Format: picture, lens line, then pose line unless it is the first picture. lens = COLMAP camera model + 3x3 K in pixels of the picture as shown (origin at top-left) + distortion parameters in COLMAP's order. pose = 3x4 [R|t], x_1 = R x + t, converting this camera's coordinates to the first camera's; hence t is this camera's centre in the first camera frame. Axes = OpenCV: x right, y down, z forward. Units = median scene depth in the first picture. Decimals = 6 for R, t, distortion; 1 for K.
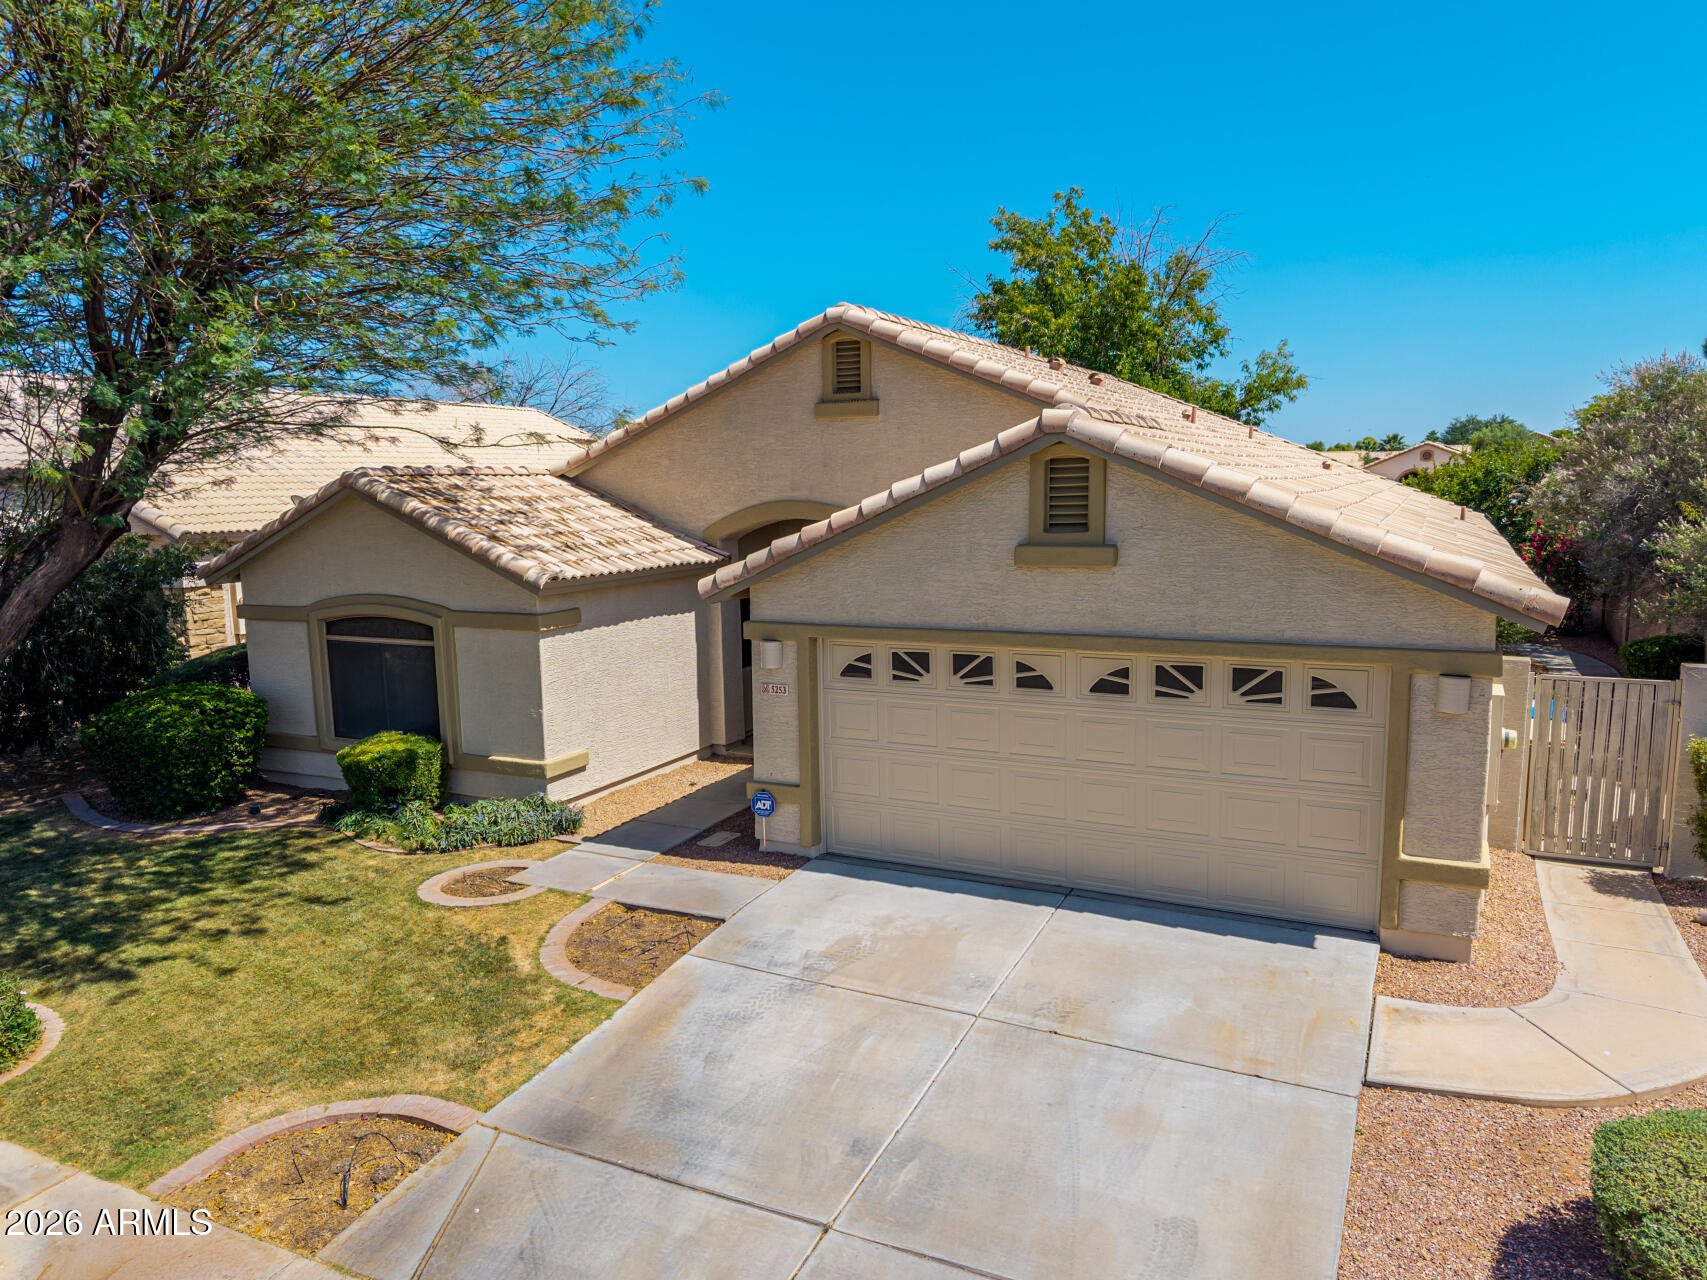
lens RADIAL K [[1181.2, 0, 853.9], [0, 1181.2, 628.7], [0, 0, 1]] dist [0.000953, -0.002014]
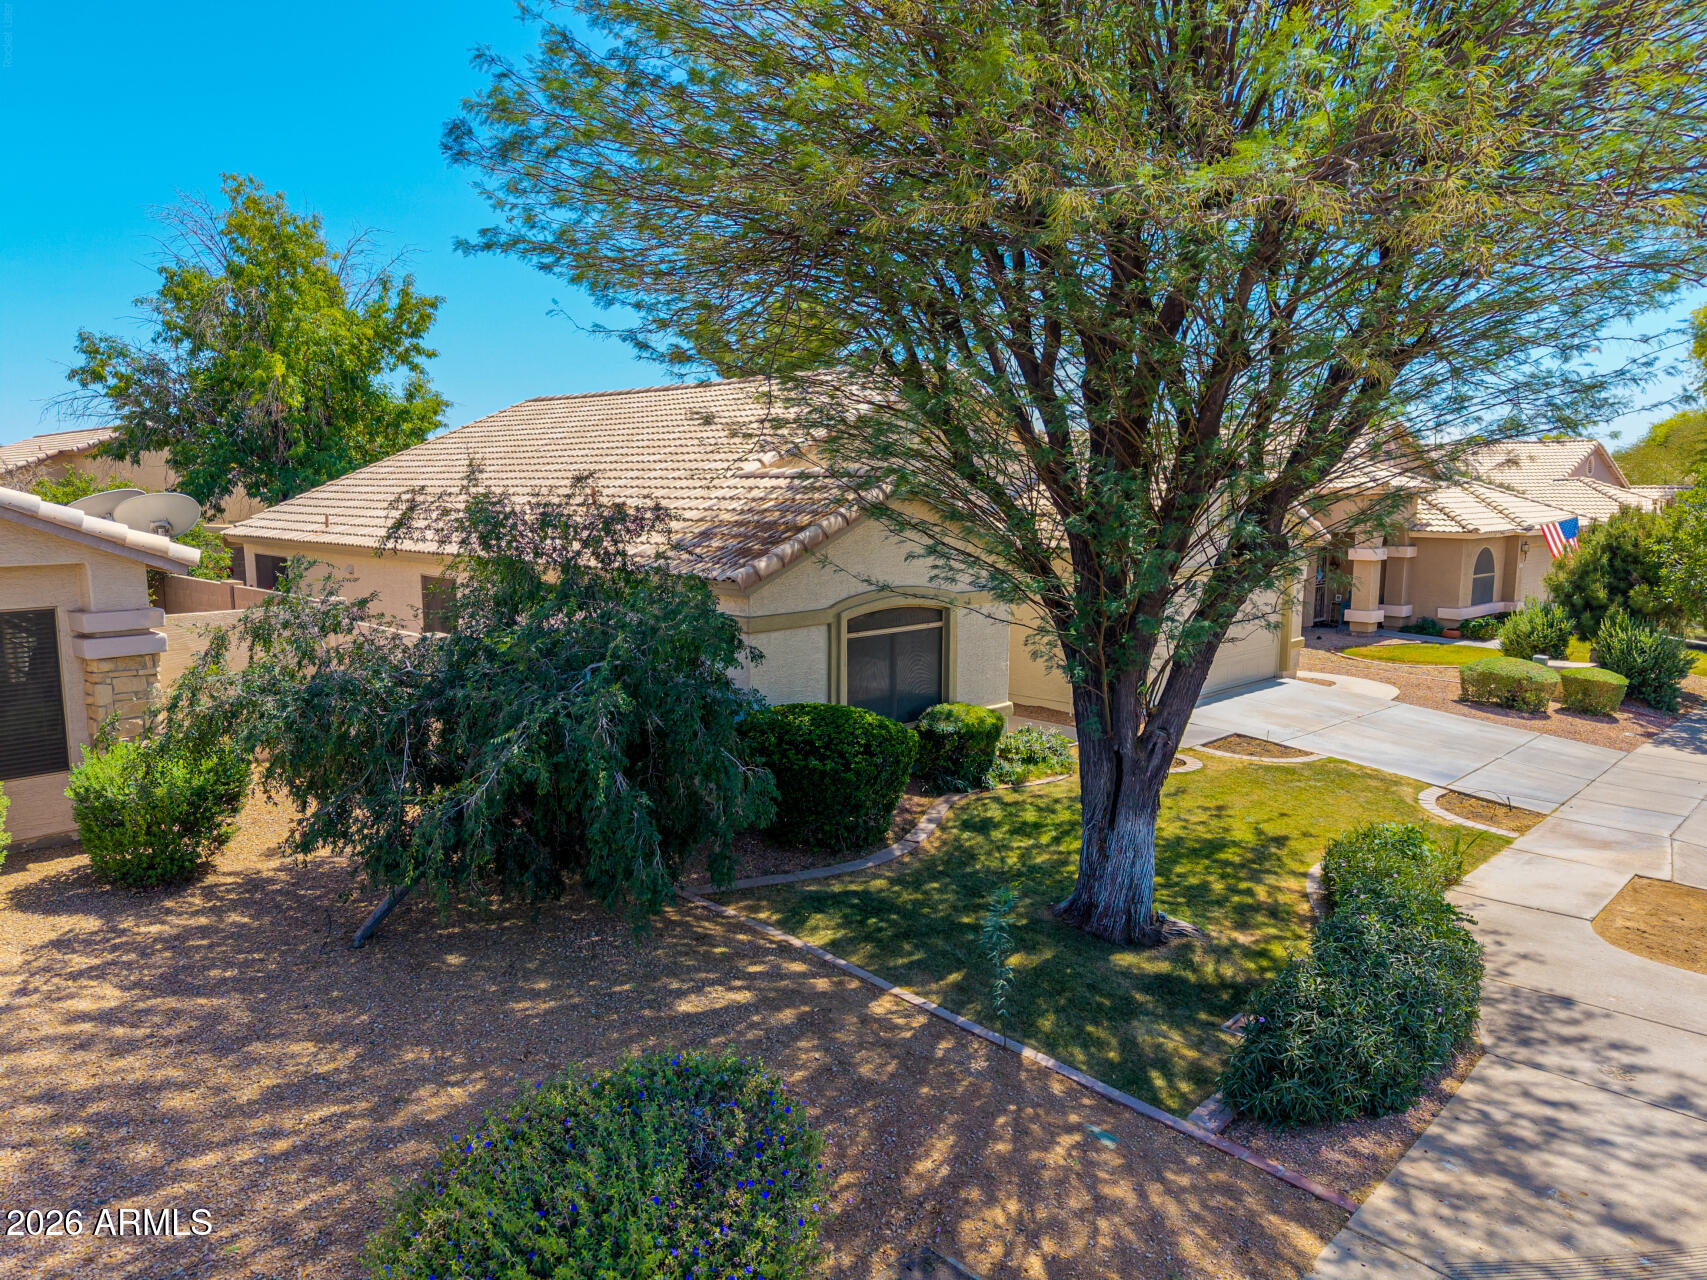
lens RADIAL K [[1147.4, 0, 853.5], [0, 1147.4, 640.0], [0, 0, 1]] dist [0.040059, -0.048635]
pose [[0.333397, -0.113336, 0.935949, -1.846650], [0.111327, 0.990535, 0.080289, -0.093148], [-0.936190, 0.077428, 0.342859, 0.899741]]
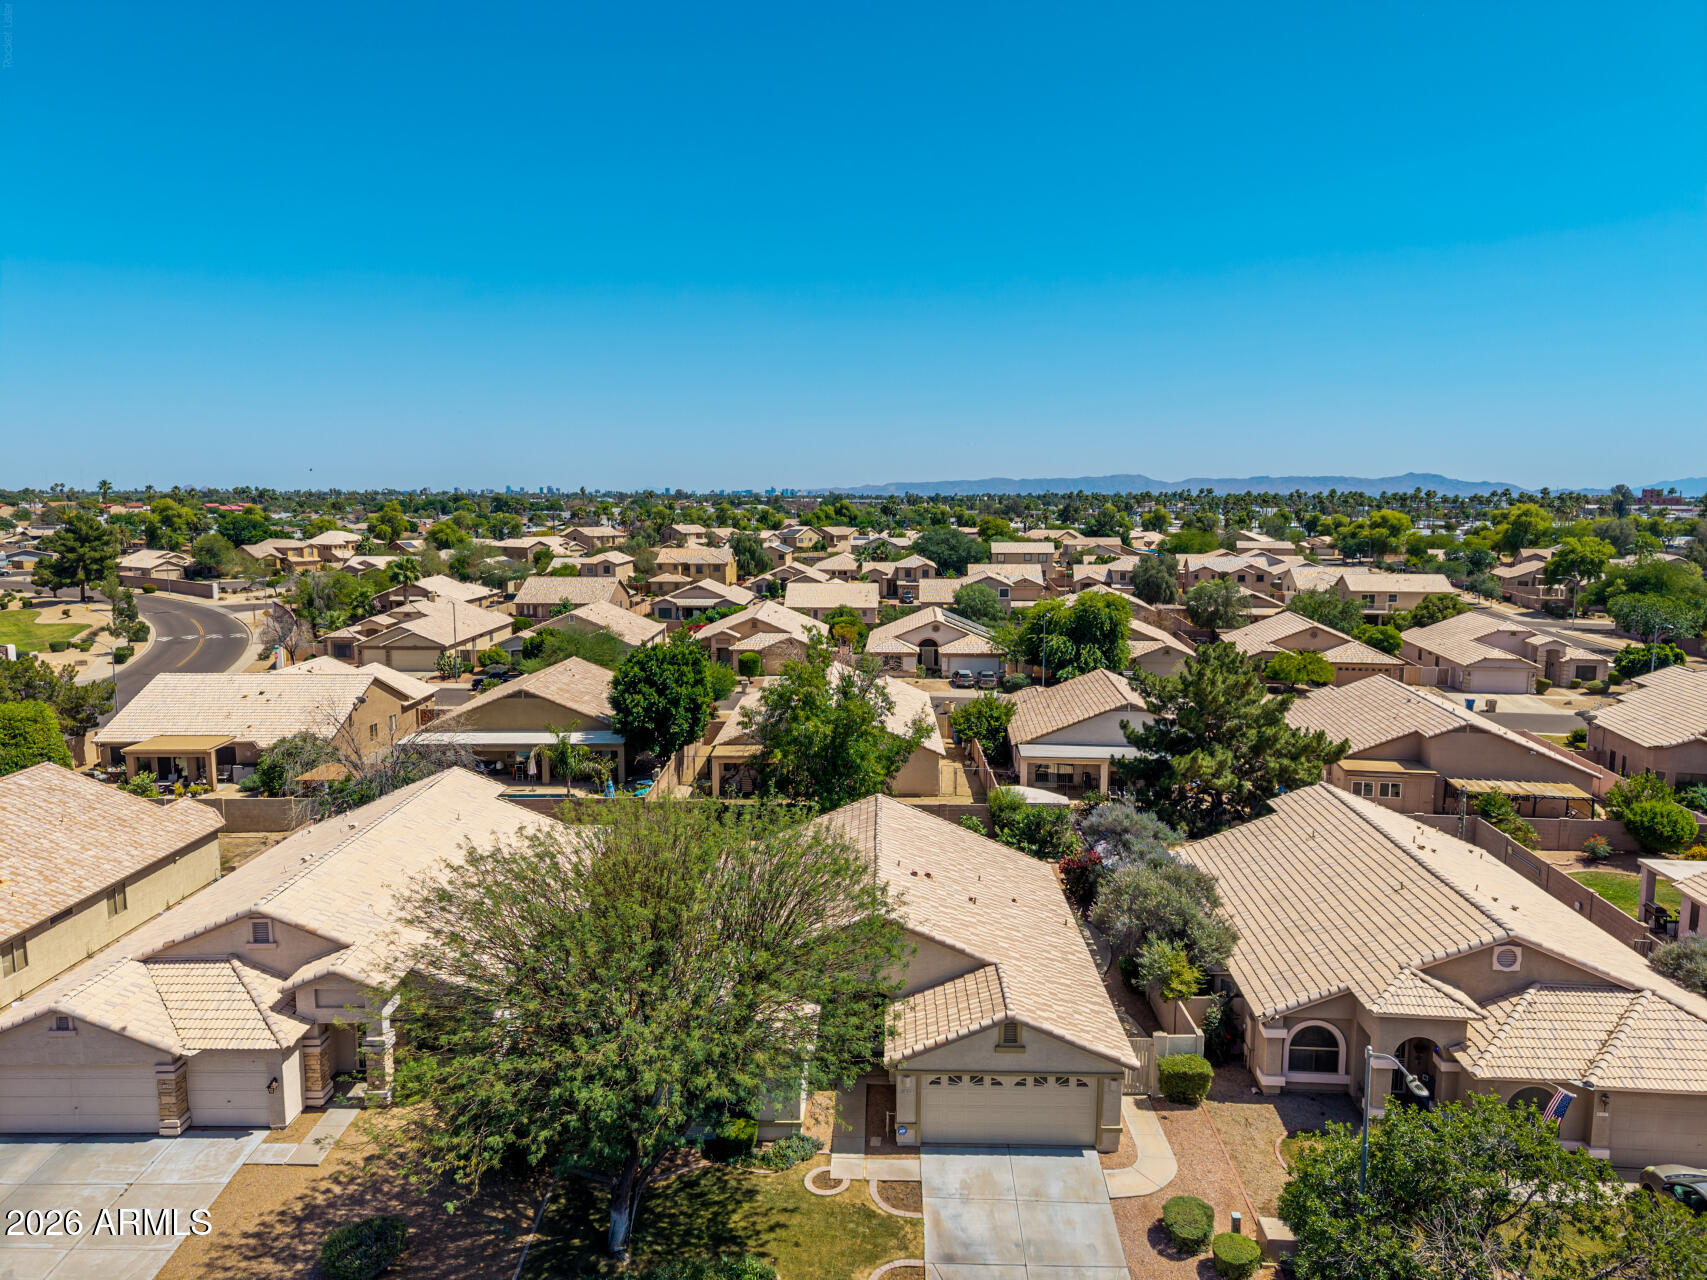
lens RADIAL K [[1147.9, 0, 853.5], [0, 1147.9, 640.0], [0, 0, 1]] dist [0.009627, -0.007355]
pose [[0.907196, -0.032755, 0.419431, -1.466413], [0.032574, 0.999440, 0.007596, -1.191841], [-0.419446, 0.006771, 0.907755, -1.683121]]
